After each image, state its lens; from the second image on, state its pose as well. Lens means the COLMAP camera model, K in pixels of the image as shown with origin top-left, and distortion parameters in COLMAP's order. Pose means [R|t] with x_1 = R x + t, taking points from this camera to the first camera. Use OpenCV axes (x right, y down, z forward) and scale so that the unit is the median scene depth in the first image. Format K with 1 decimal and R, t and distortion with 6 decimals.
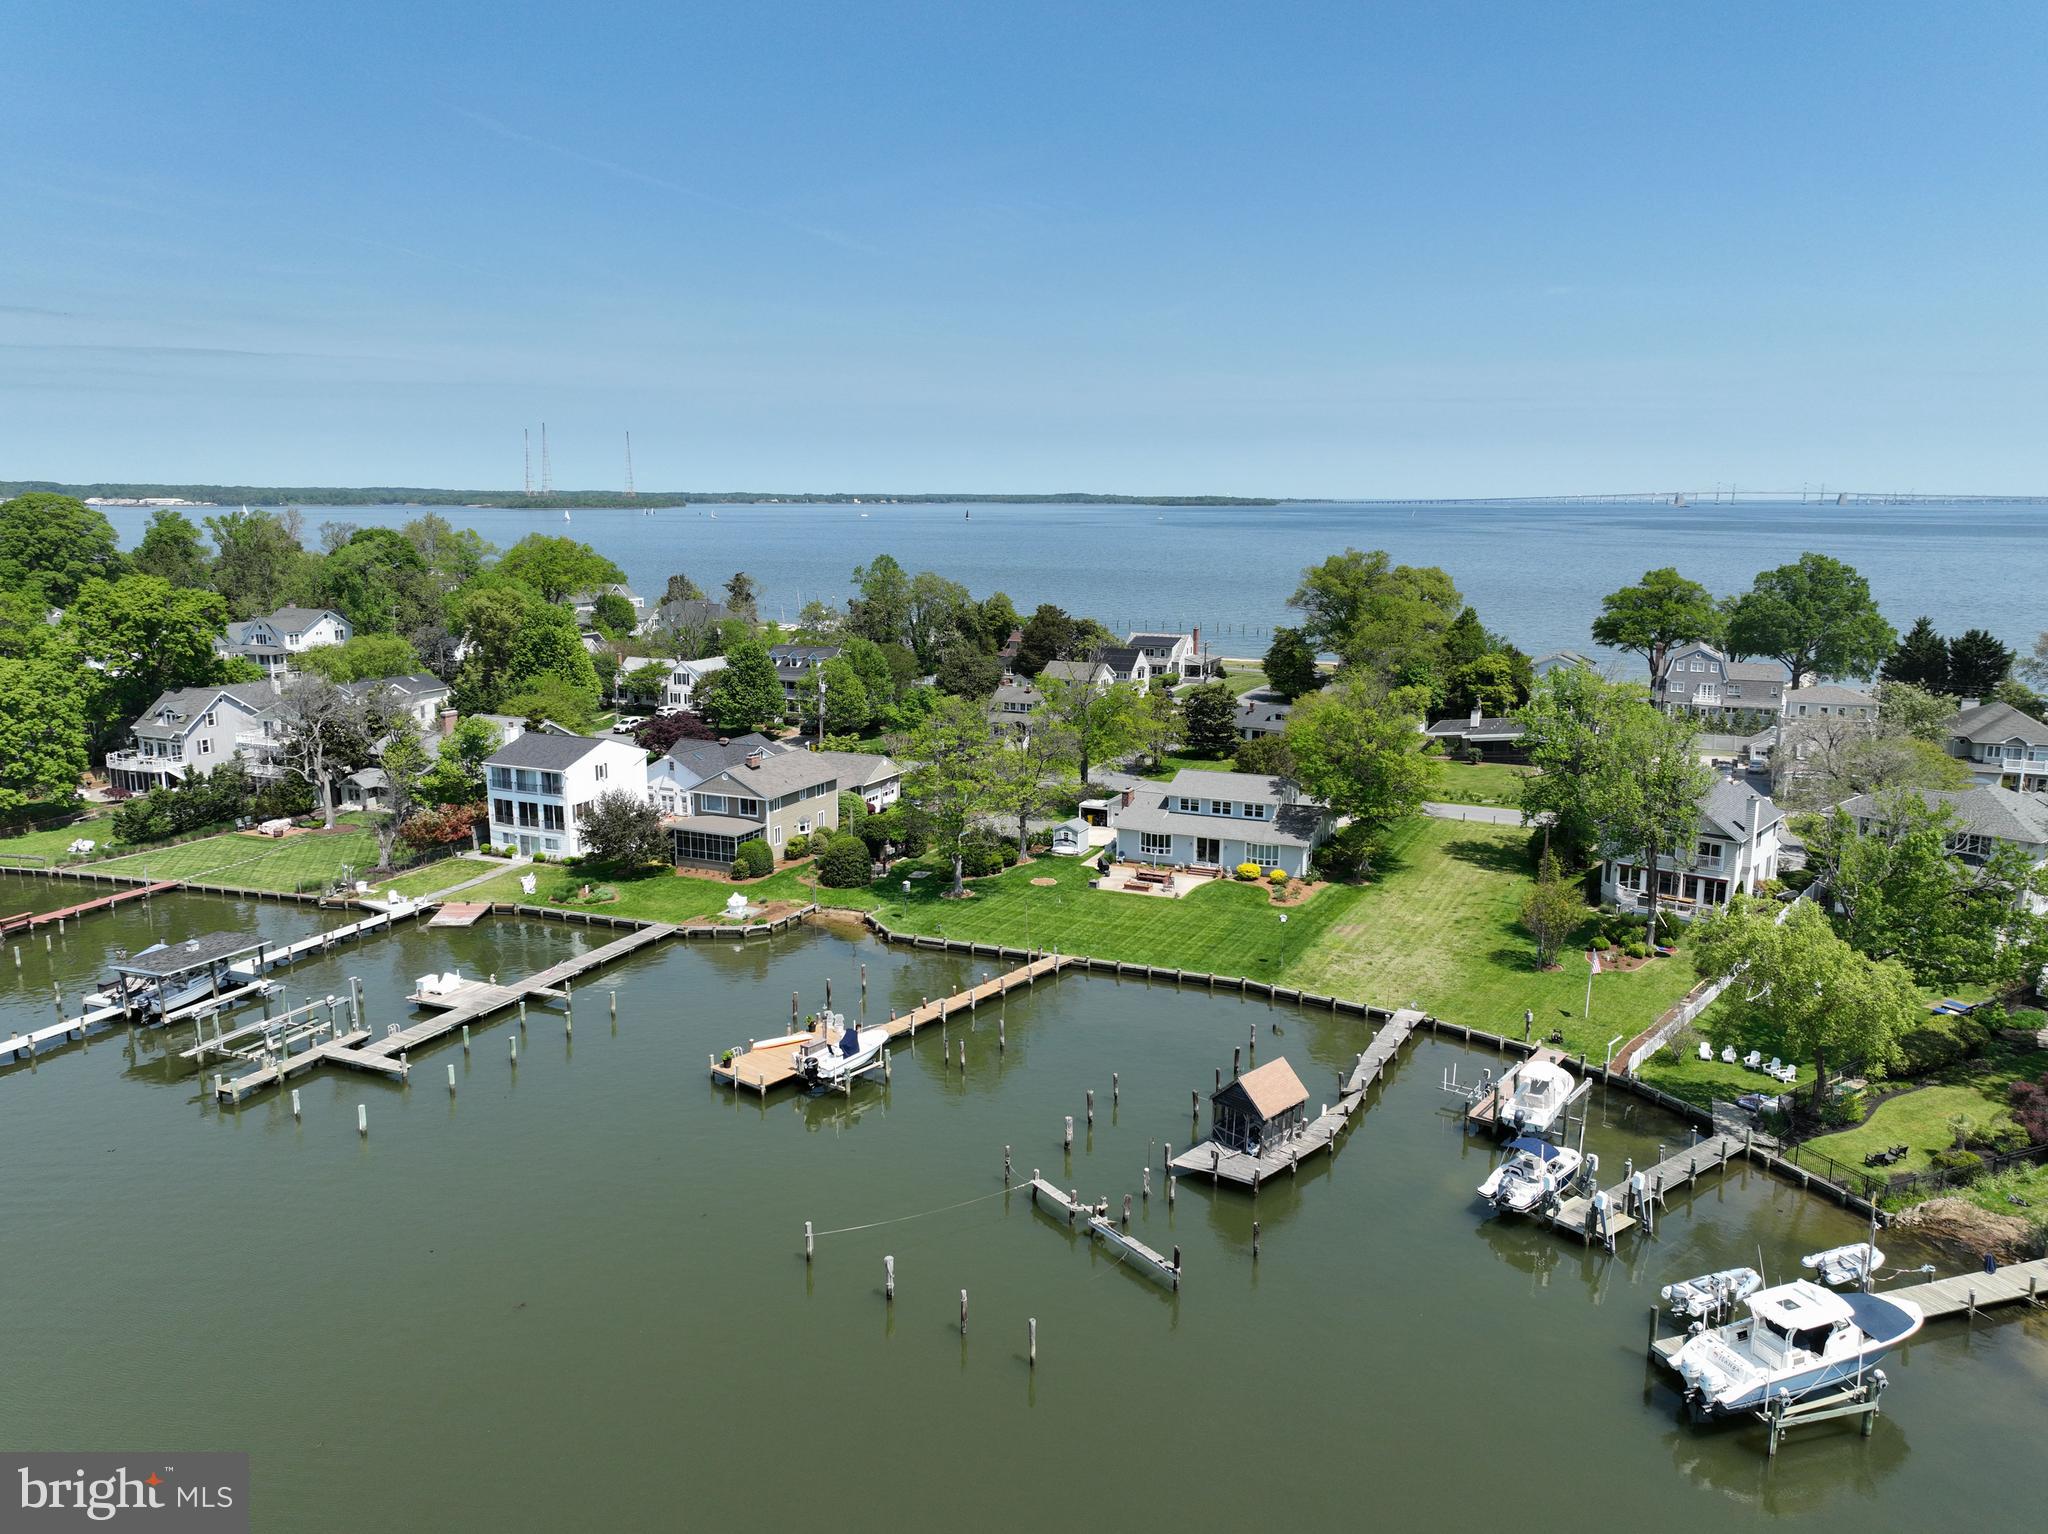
lens RADIAL K [[1460.5, 0, 1024.0], [0, 1460.5, 767.0], [0, 0, 1]] dist [-0.003632, 0.021422]
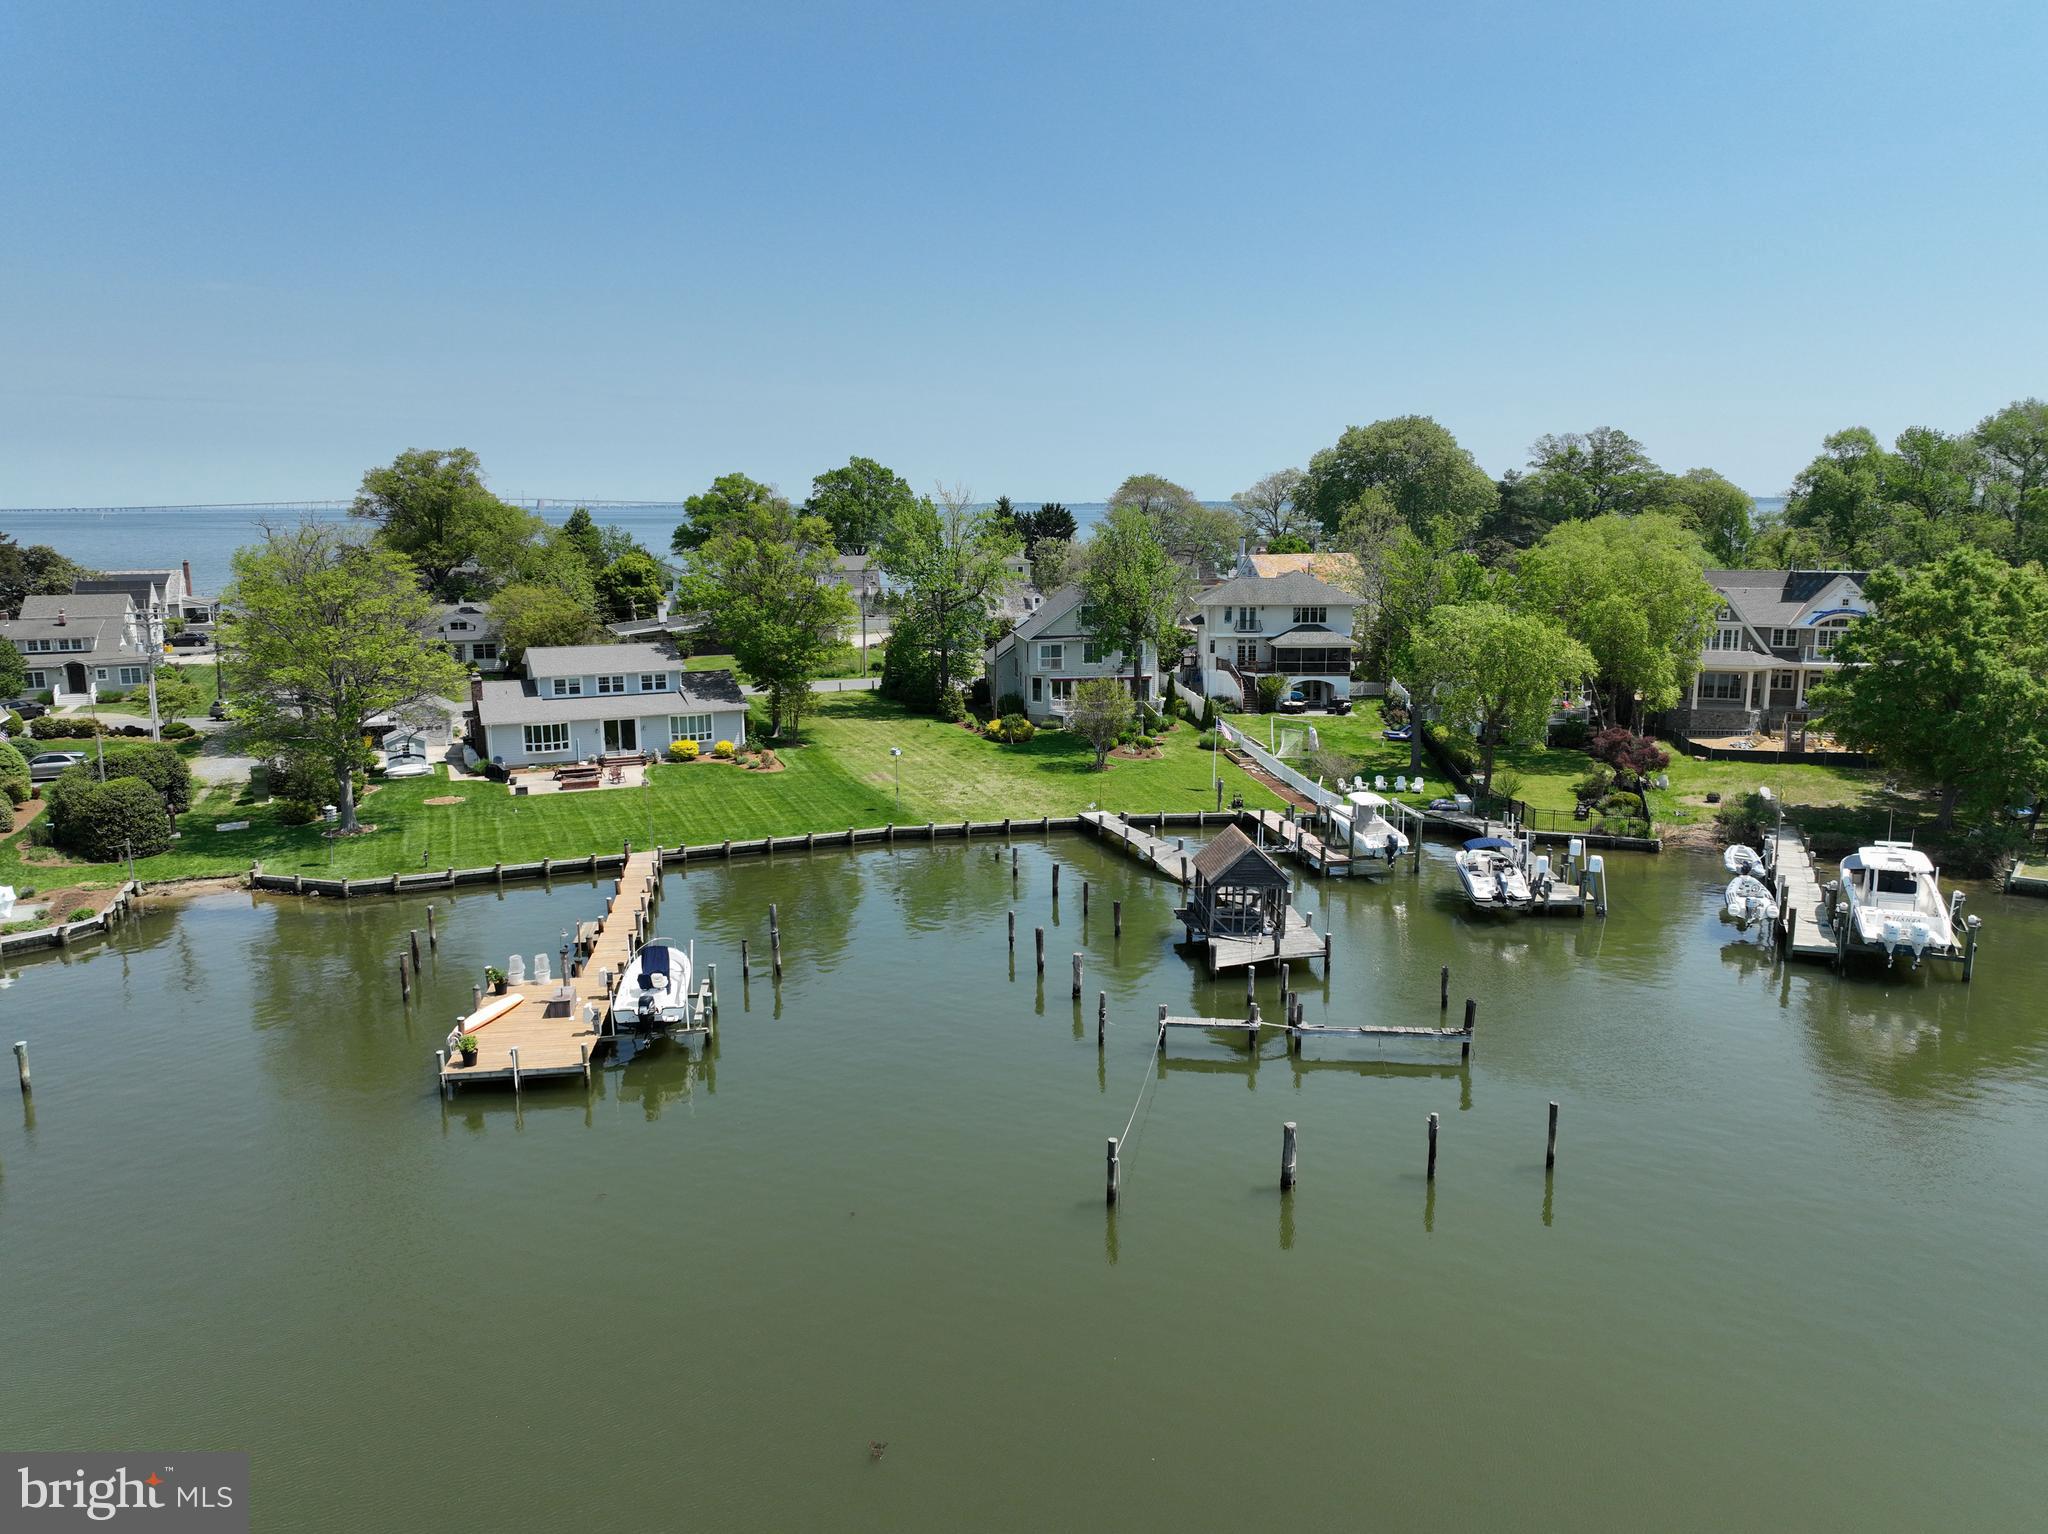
lens RADIAL K [[1440.7, 0, 1024.0], [0, 1440.7, 767.0], [0, 0, 1]] dist [0.006235, -0.001929]
pose [[0.674698, -0.137598, 0.725155, -0.306692], [0.140421, 0.988455, 0.056909, 0.062977], [-0.724613, 0.063430, 0.686230, 0.318271]]
